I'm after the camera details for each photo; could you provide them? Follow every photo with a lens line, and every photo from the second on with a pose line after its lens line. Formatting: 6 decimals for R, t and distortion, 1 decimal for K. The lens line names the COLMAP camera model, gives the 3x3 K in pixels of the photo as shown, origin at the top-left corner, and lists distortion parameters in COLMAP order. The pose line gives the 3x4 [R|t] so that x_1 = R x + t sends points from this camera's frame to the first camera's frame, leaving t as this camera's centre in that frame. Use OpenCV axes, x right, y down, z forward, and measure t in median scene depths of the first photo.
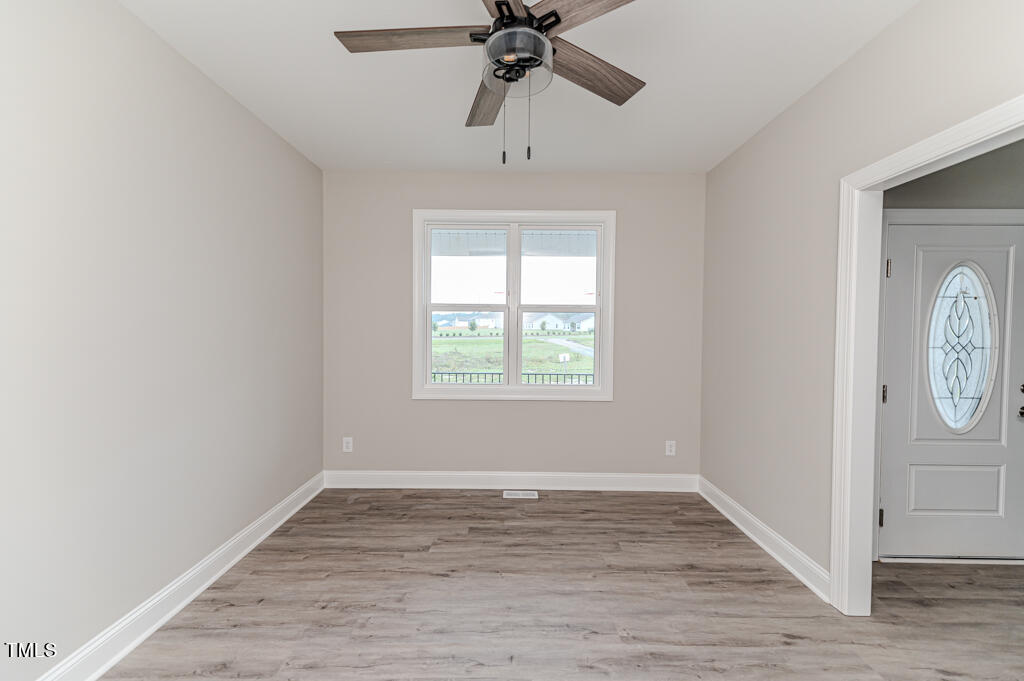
lens RADIAL K [[405.9, 0, 512.0], [0, 405.9, 340.5], [0, 0, 1]] dist [0.008995, -0.000560]
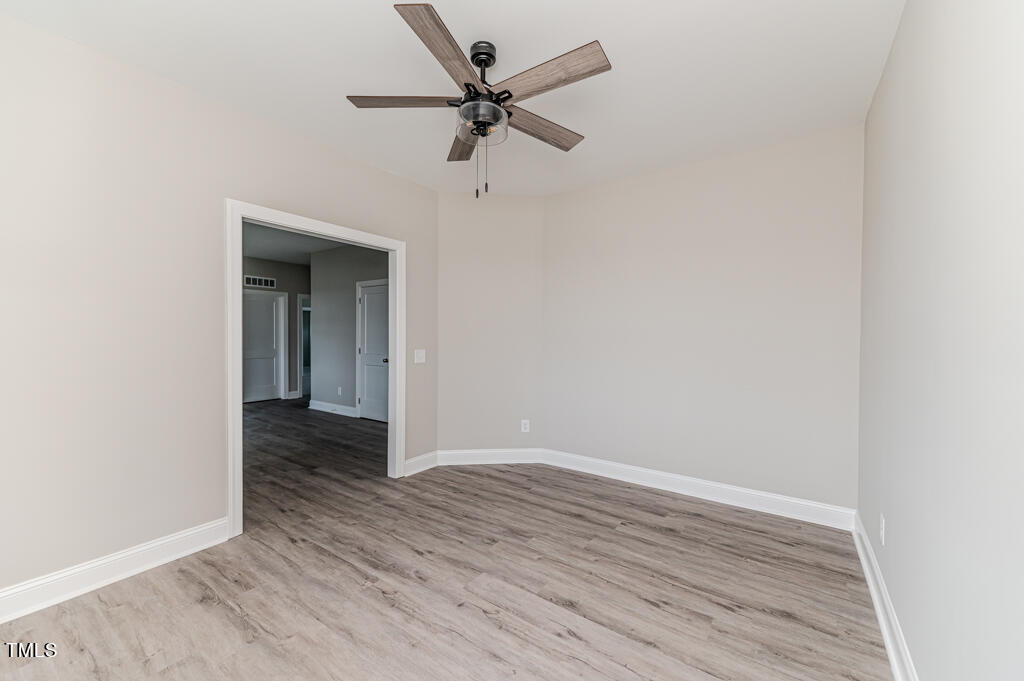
lens RADIAL K [[405.9, 0, 512.0], [0, 405.9, 340.5], [0, 0, 1]] dist [0.008995, -0.000560]
pose [[-0.816072, -0.023622, 0.577467, -0.532265], [0.000370, 0.999143, 0.041394, -0.007270], [-0.577950, 0.033994, -0.815364, 1.274601]]
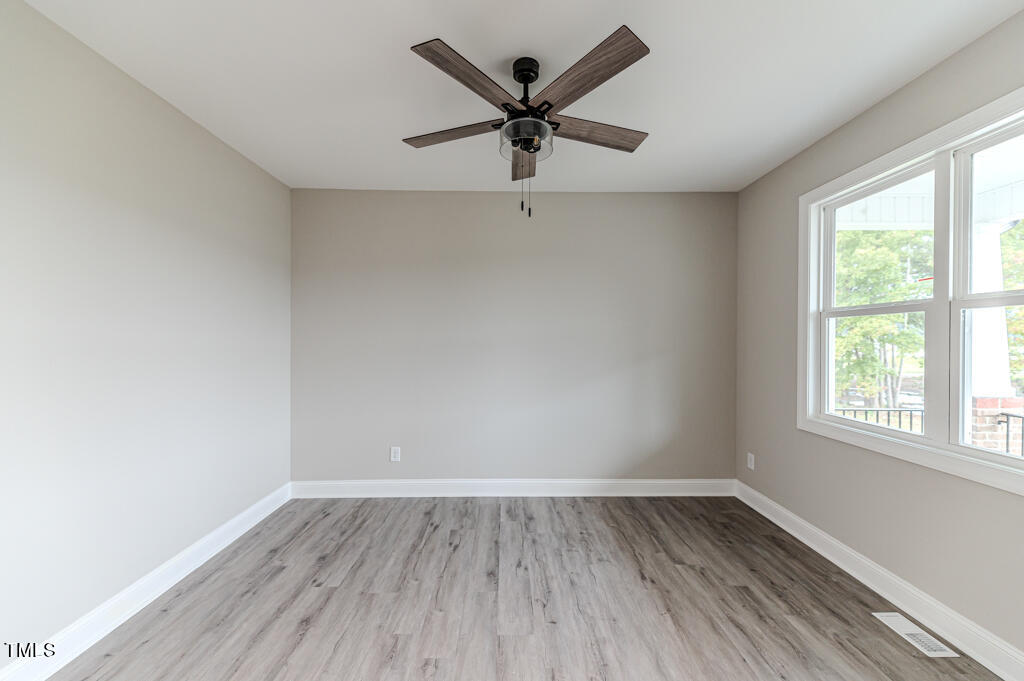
lens RADIAL K [[405.9, 0, 512.0], [0, 405.9, 340.5], [0, 0, 1]] dist [0.008995, -0.000560]
pose [[0.011687, -0.008418, -0.999896, 0.819679], [-0.028174, 0.999565, -0.008744, -0.011122], [0.999535, 0.028273, 0.011445, 0.590602]]
